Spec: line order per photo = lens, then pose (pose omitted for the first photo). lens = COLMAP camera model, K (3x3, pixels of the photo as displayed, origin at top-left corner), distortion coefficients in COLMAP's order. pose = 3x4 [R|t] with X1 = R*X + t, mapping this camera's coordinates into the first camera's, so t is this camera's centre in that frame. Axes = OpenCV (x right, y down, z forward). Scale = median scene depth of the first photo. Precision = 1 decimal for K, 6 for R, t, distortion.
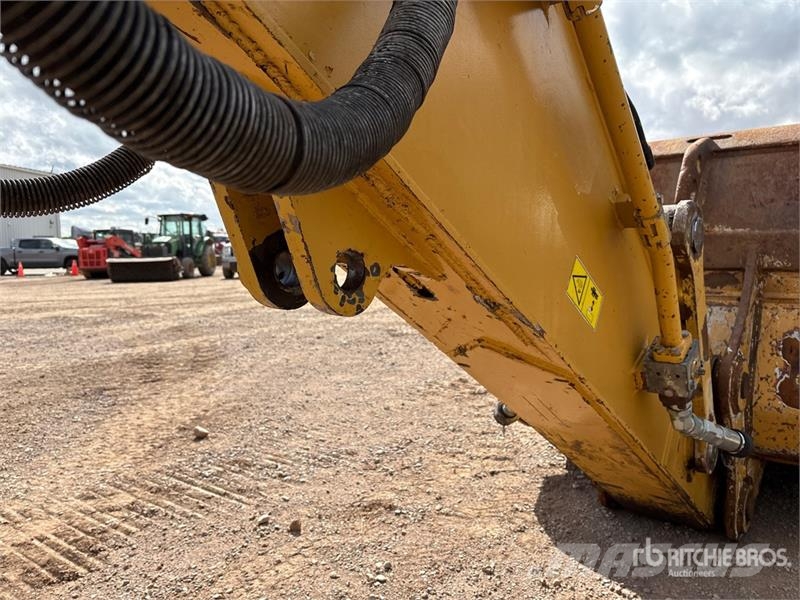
lens RADIAL K [[605.8, 0, 396.6], [0, 605.8, 300.7], [0, 0, 1]] dist [0.050340, -0.066760]
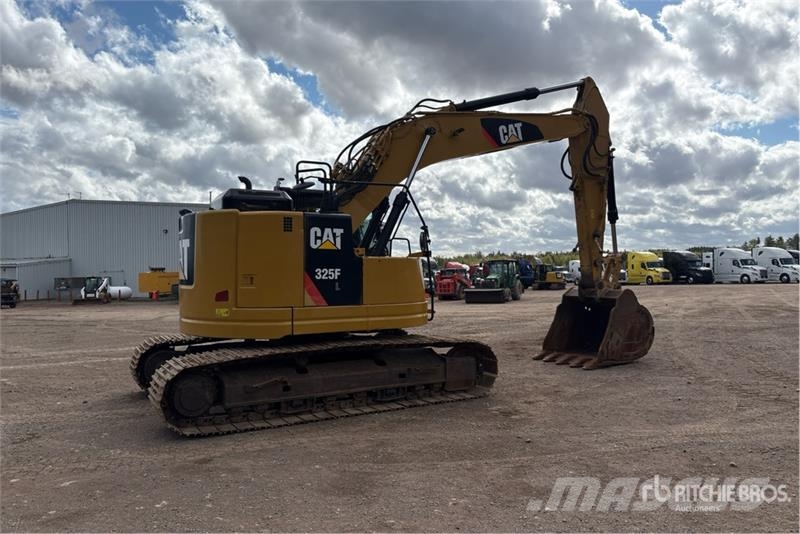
lens RADIAL K [[605.0, 0, 410.1], [0, 605.0, 266.7], [0, 0, 1]] dist [0.077603, -0.089645]
pose [[0.925338, -0.002924, -0.379131, 0.014141], [-0.031368, 0.995952, -0.084239, 0.012745], [0.377843, 0.089842, 0.921500, -0.524898]]
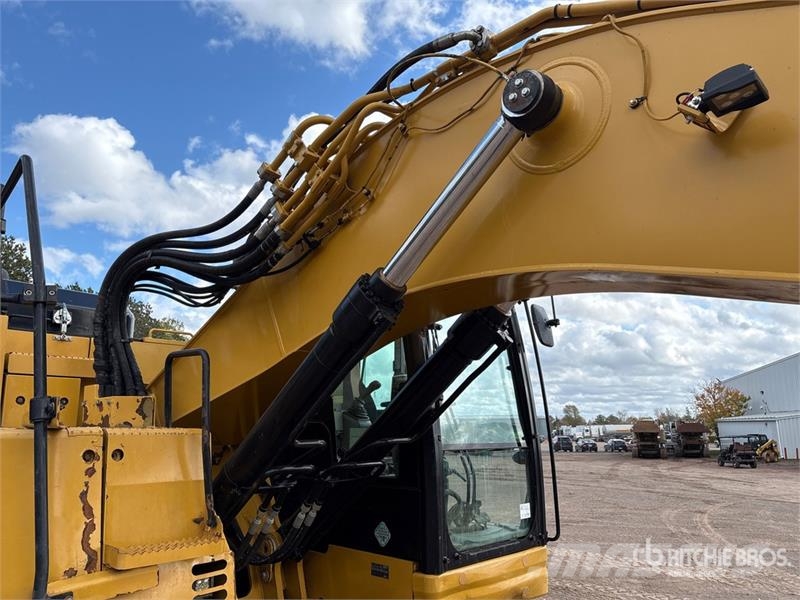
lens RADIAL K [[616.5, 0, 398.8], [0, 616.5, 320.9], [0, 0, 1]] dist [0.012888, 0.003030]
pose [[-0.049583, -0.159554, -0.985943, -0.039075], [-0.087487, 0.984057, -0.154849, -0.030401], [0.994931, 0.078579, -0.062751, -0.126505]]
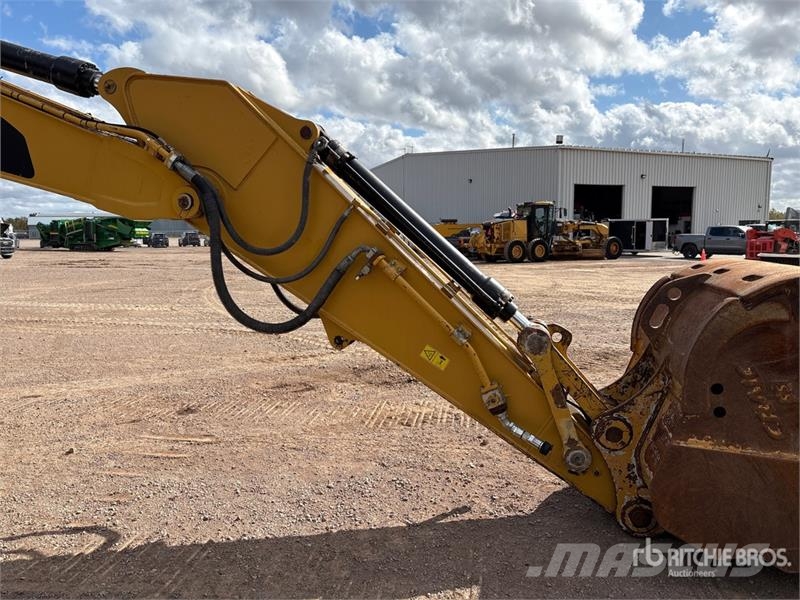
lens RADIAL K [[603.5, 0, 400.4], [0, 603.5, 313.0], [0, 0, 1]] dist [0.033971, -0.005455]
pose [[0.473905, 0.134467, -0.870249, 0.138806], [-0.082701, 0.990700, 0.108042, -0.026658], [0.876684, 0.020769, 0.480618, -0.027299]]
